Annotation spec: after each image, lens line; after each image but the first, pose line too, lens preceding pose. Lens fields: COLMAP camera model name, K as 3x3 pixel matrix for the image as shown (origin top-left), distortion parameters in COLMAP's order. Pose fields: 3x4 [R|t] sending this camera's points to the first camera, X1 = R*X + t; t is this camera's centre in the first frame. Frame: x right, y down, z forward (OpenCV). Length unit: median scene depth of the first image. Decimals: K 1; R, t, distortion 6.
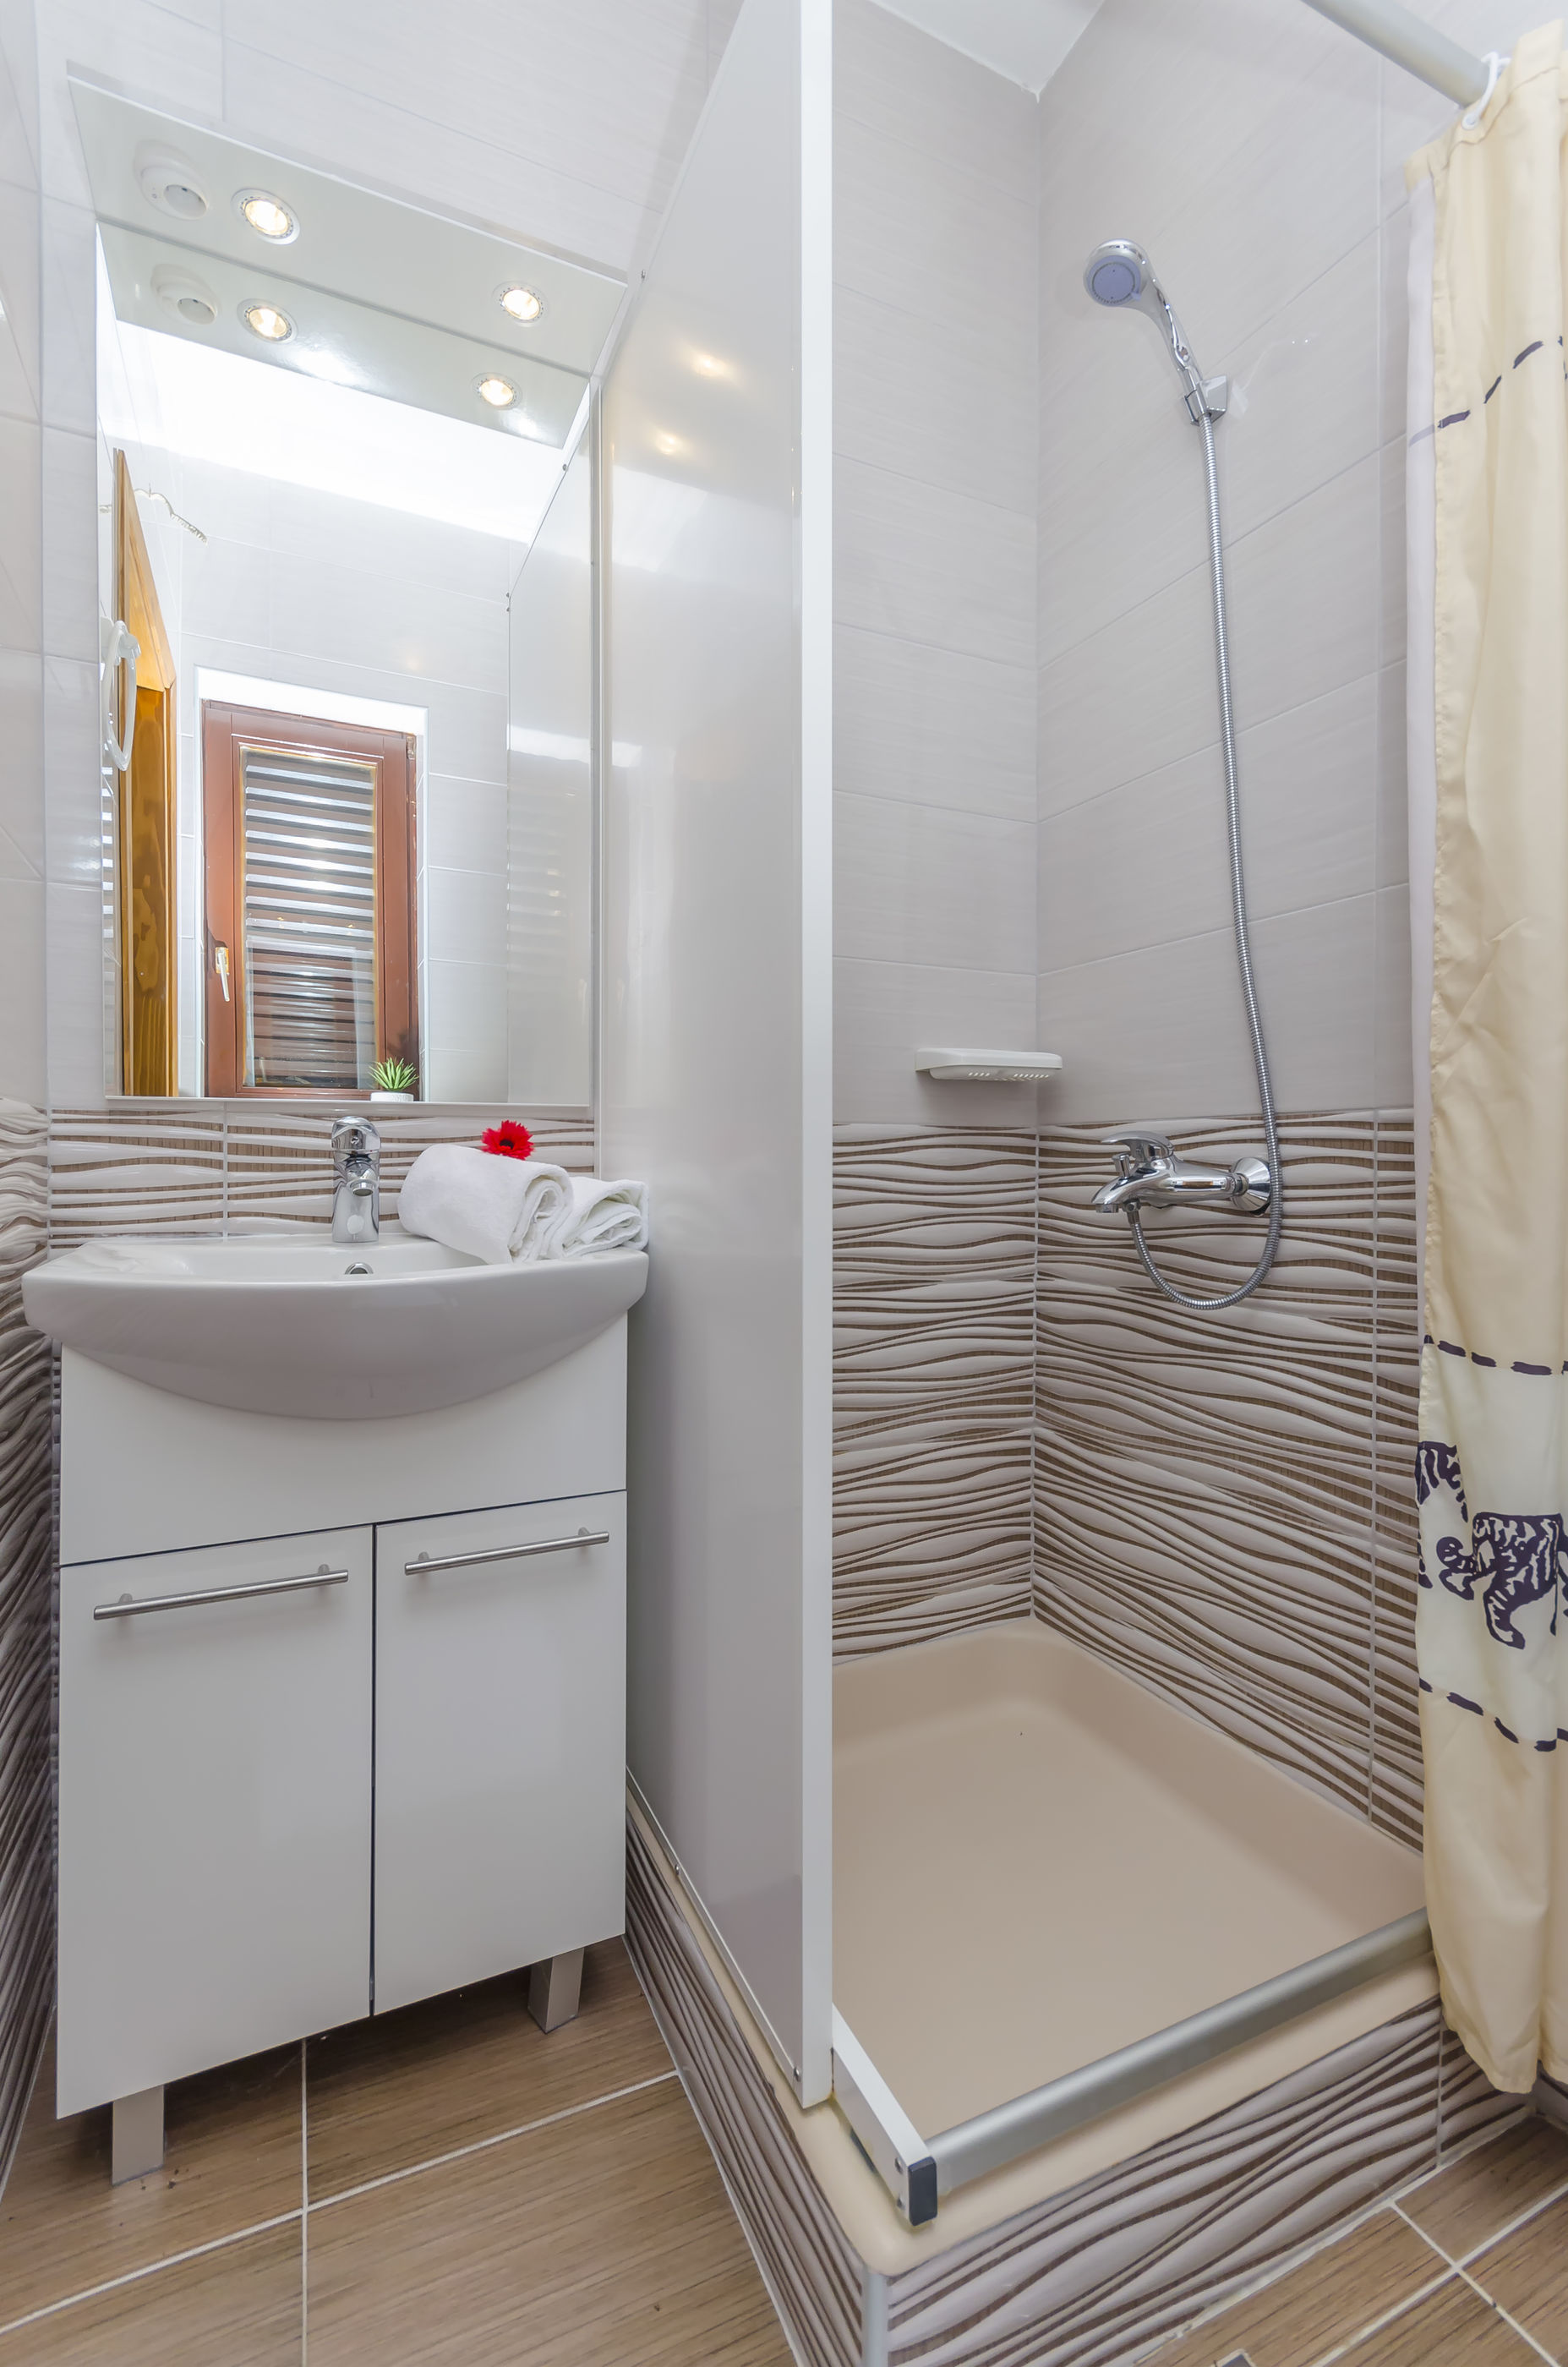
lens RADIAL K [[1030.4, 0, 787.8], [0, 1030.4, 1173.5], [0, 0, 1]] dist [0.000741, 0.000272]
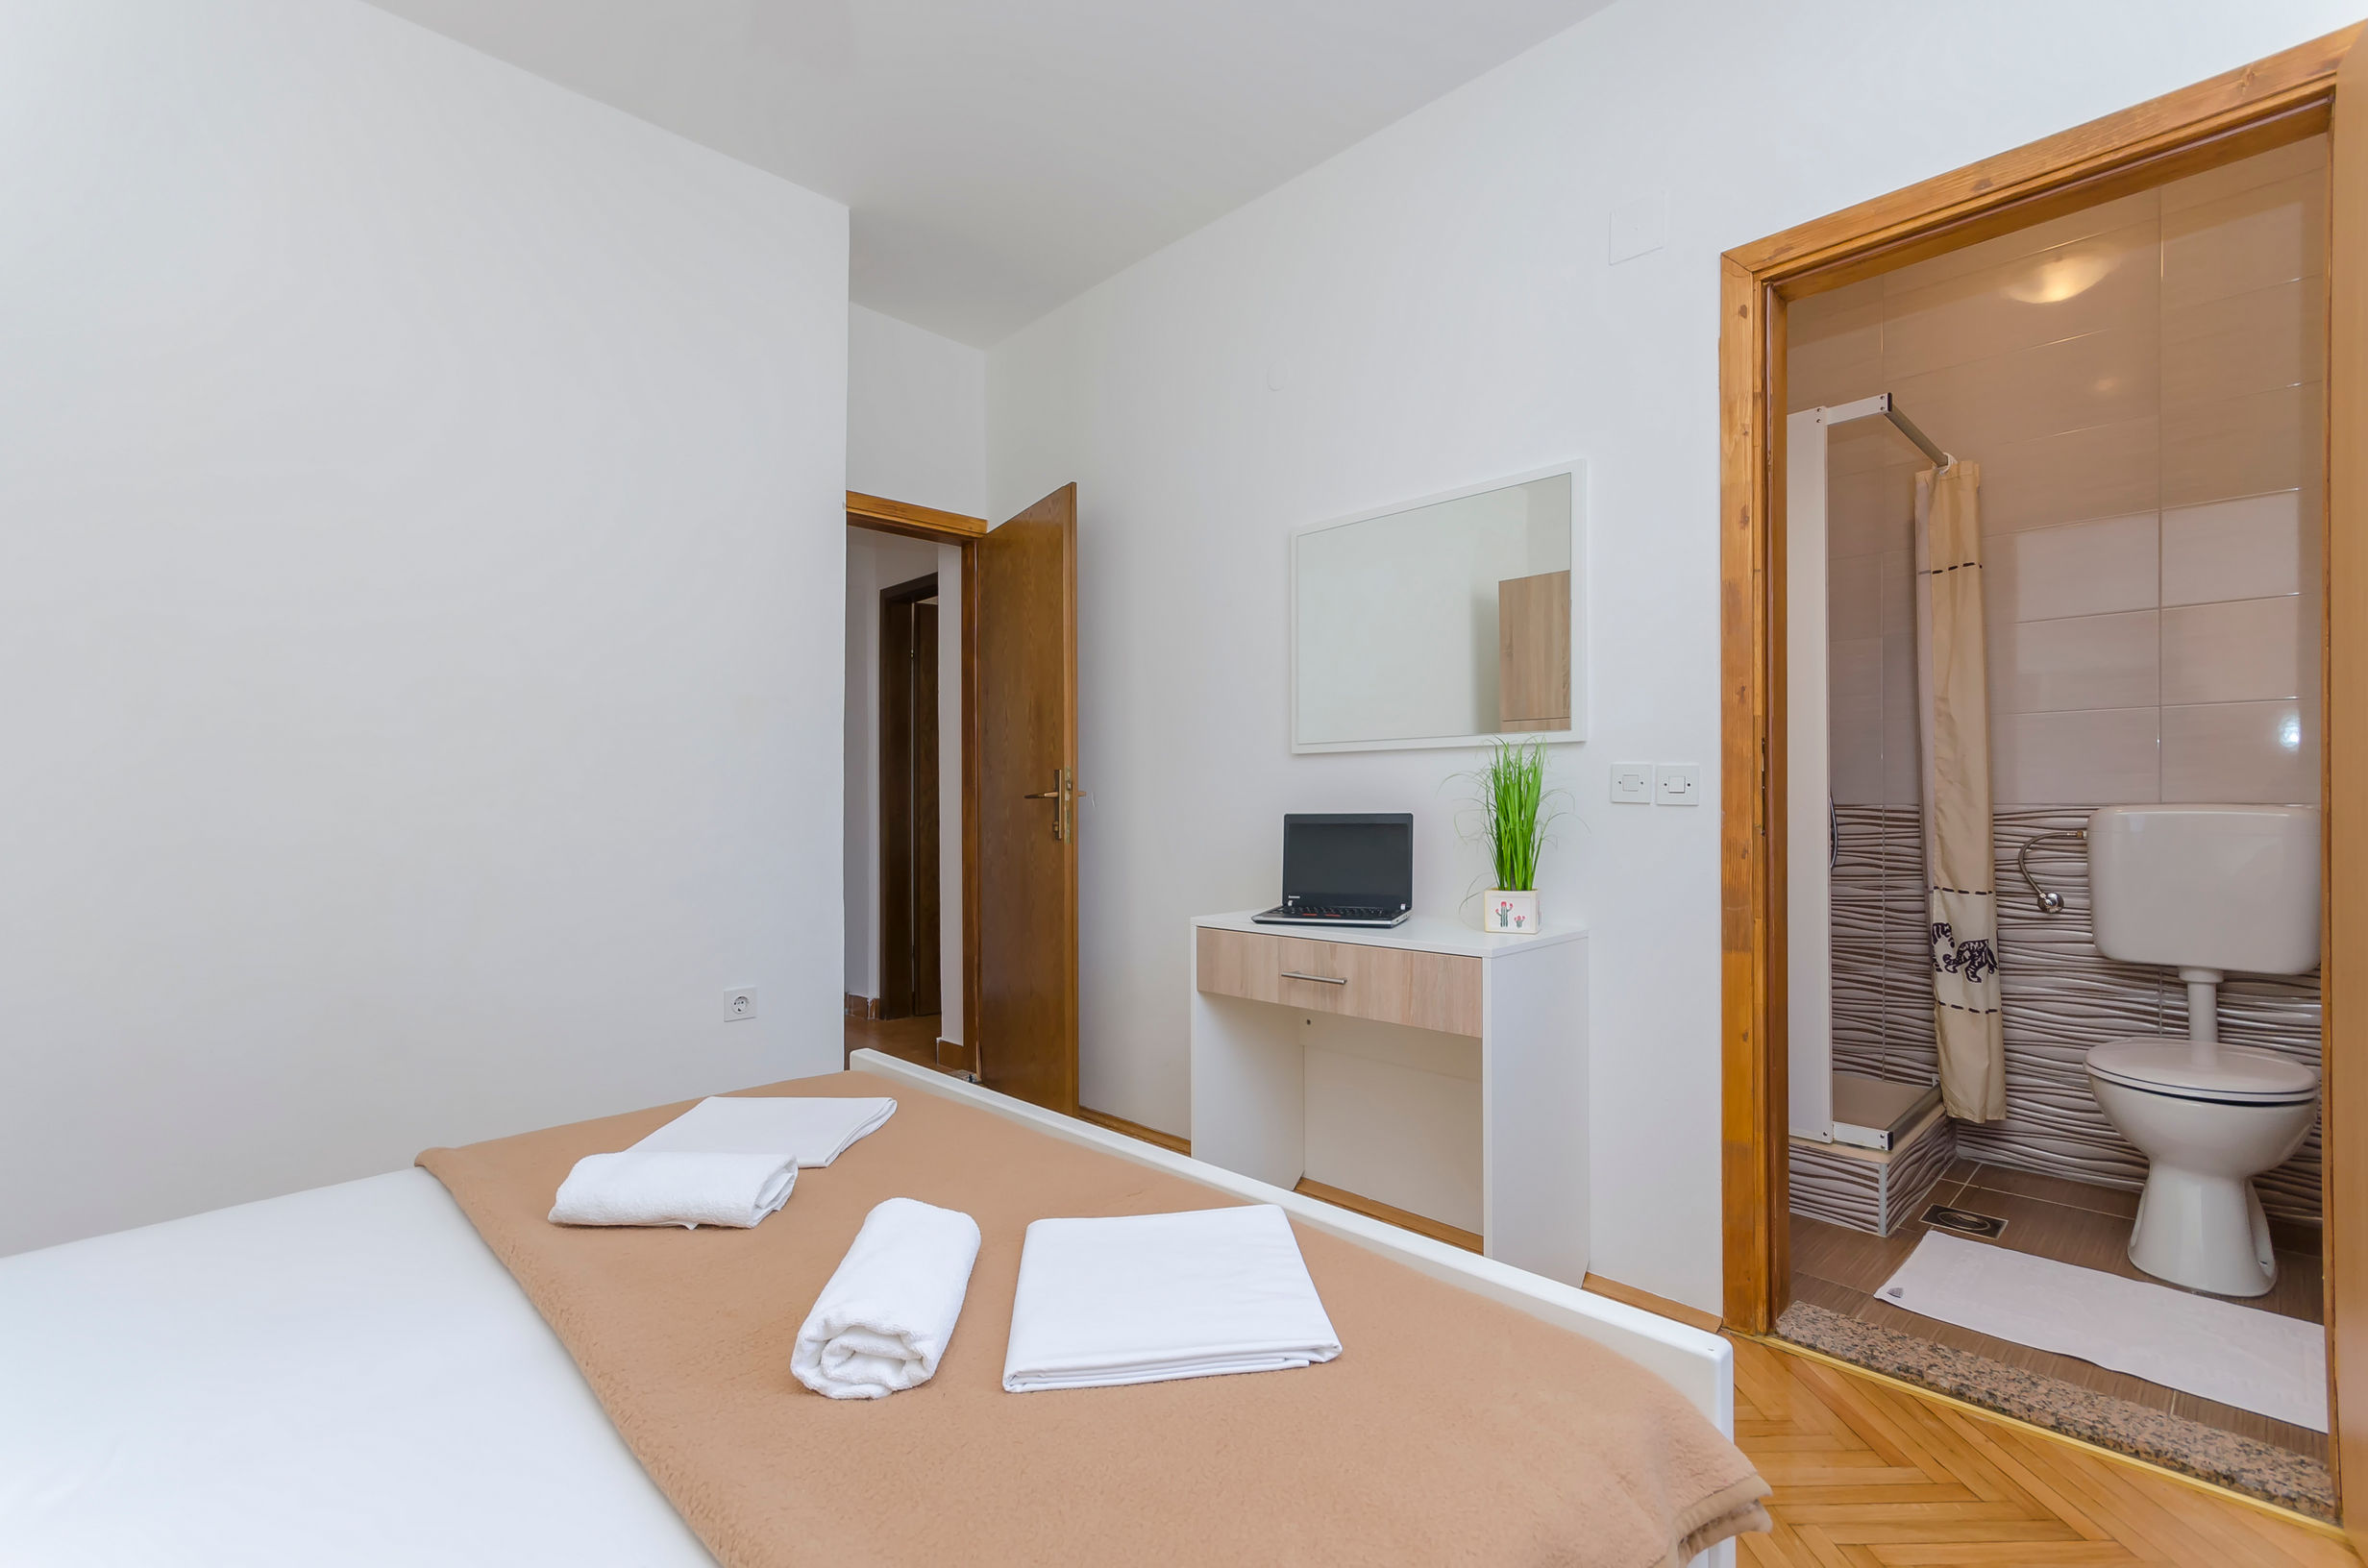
lens RADIAL K [[1030.7, 0, 1192.9], [0, 1030.7, 796.6], [0, 0, 1]] dist [0.000741, 0.000272]
pose [[0.946338, 0.000633, 0.323179, -2.372517], [0.004267, 0.999886, -0.014454, -0.065103], [-0.323152, 0.015057, 0.946227, -1.111873]]
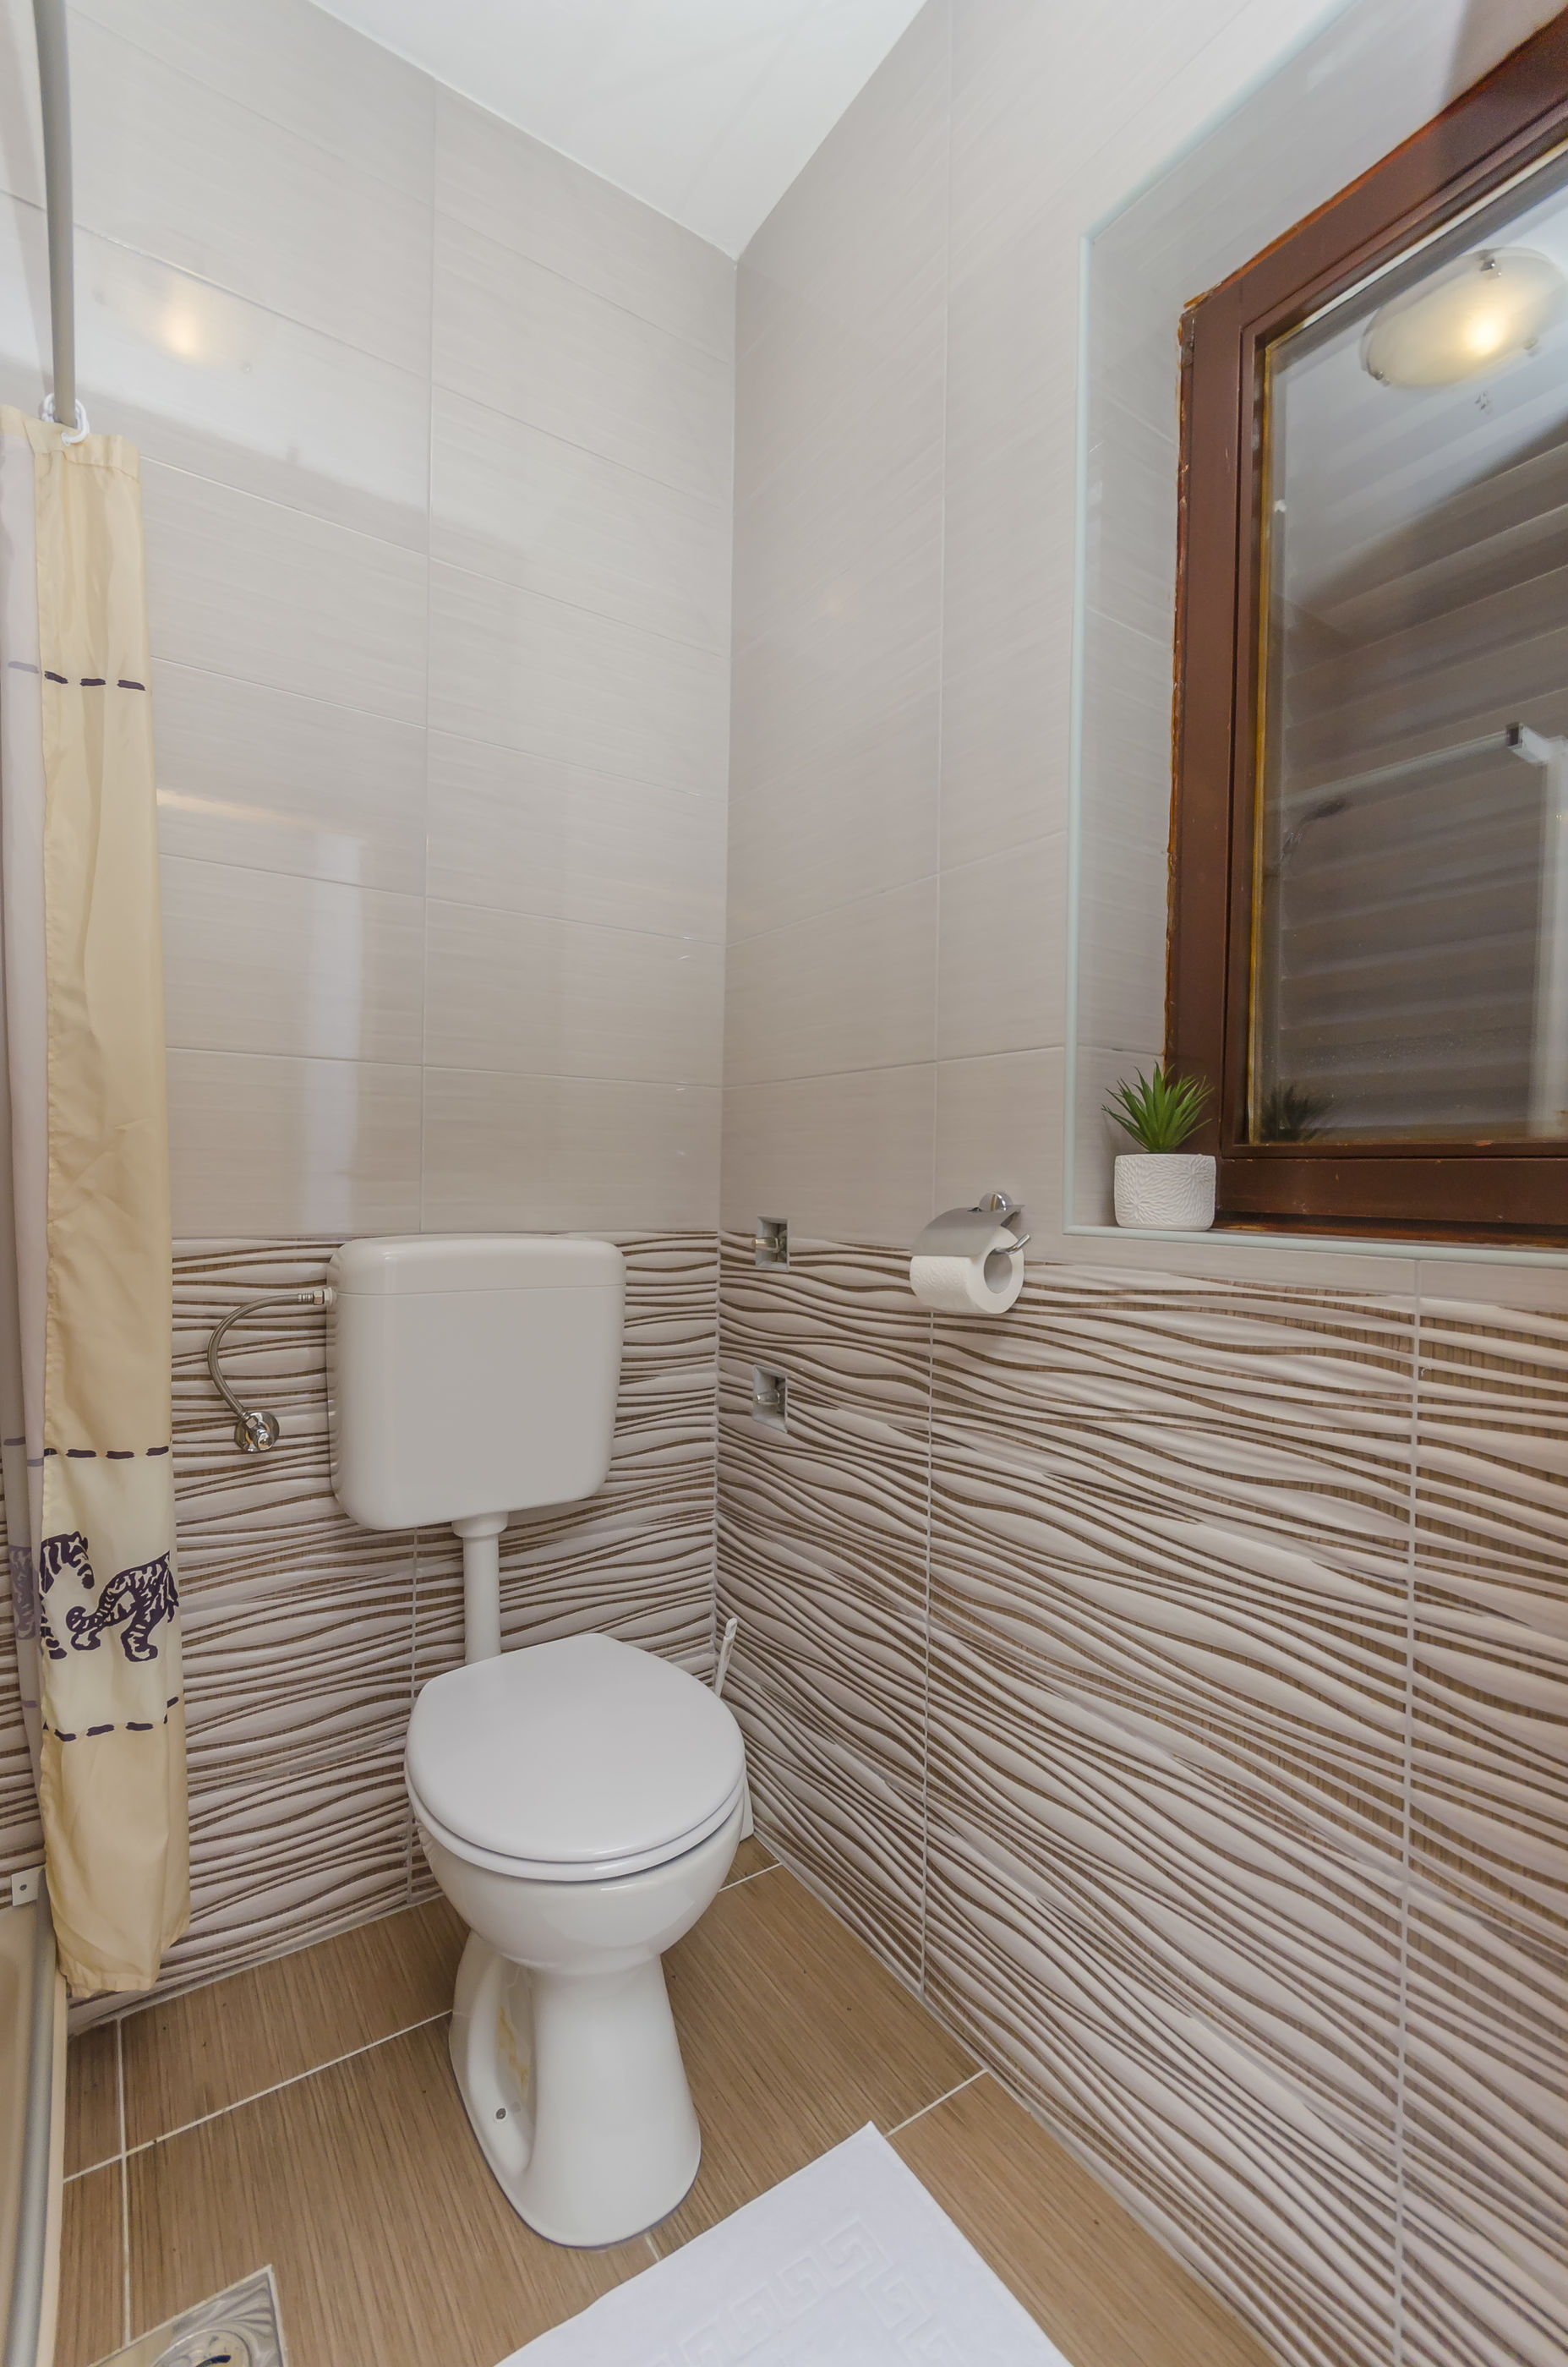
lens RADIAL K [[1030.4, 0, 787.0], [0, 1030.4, 1195.0], [0, 0, 1]] dist [0.000741, 0.000272]
pose [[-0.149581, -0.014062, 0.988649, -0.692532], [-0.006263, 0.999892, 0.013274, -0.159723], [-0.988730, -0.004206, -0.149653, 0.351194]]
